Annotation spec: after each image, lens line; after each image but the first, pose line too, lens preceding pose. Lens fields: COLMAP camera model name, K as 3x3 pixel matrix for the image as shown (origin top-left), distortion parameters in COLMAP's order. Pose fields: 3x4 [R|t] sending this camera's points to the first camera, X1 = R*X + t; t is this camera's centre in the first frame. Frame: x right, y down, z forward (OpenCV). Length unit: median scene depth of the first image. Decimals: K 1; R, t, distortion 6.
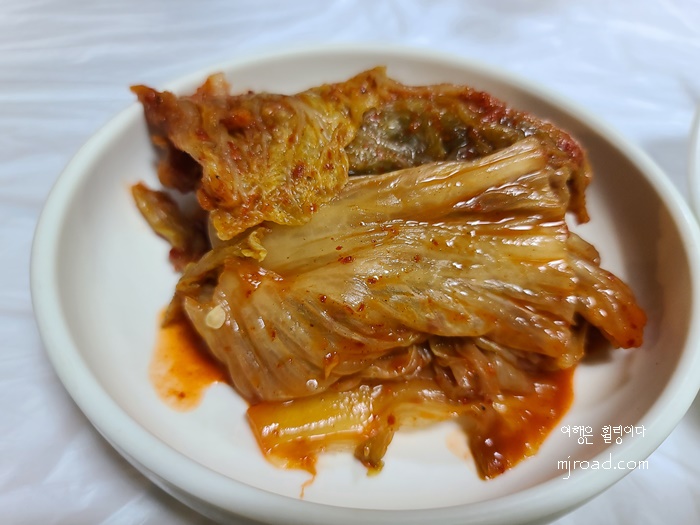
lens RADIAL K [[570.1, 0, 338.8], [0, 570.1, 259.4], [0, 0, 1]] dist [-0.045793, 0.003624]
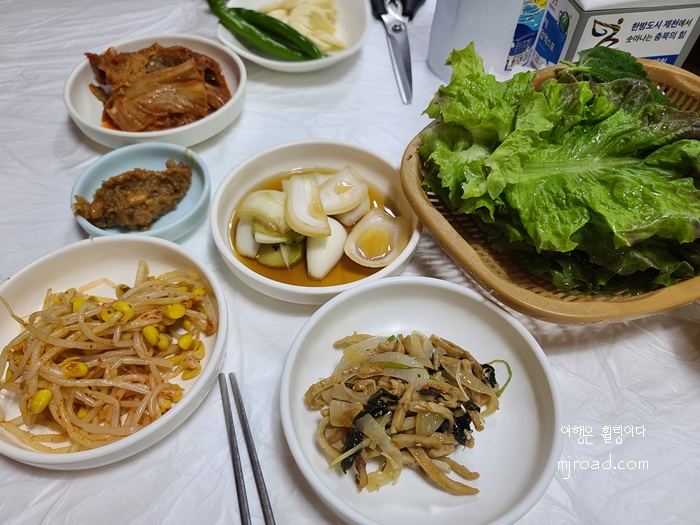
lens RADIAL K [[509.3, 0, 350.0], [0, 509.3, 262.5], [0, 0, 1]] dist [0.052458, -0.078443]
pose [[0.993589, -0.089605, 0.068939, 0.969478], [0.083338, 0.992543, 0.088960, 0.871864], [-0.076396, -0.082645, 0.993647, -2.489198]]
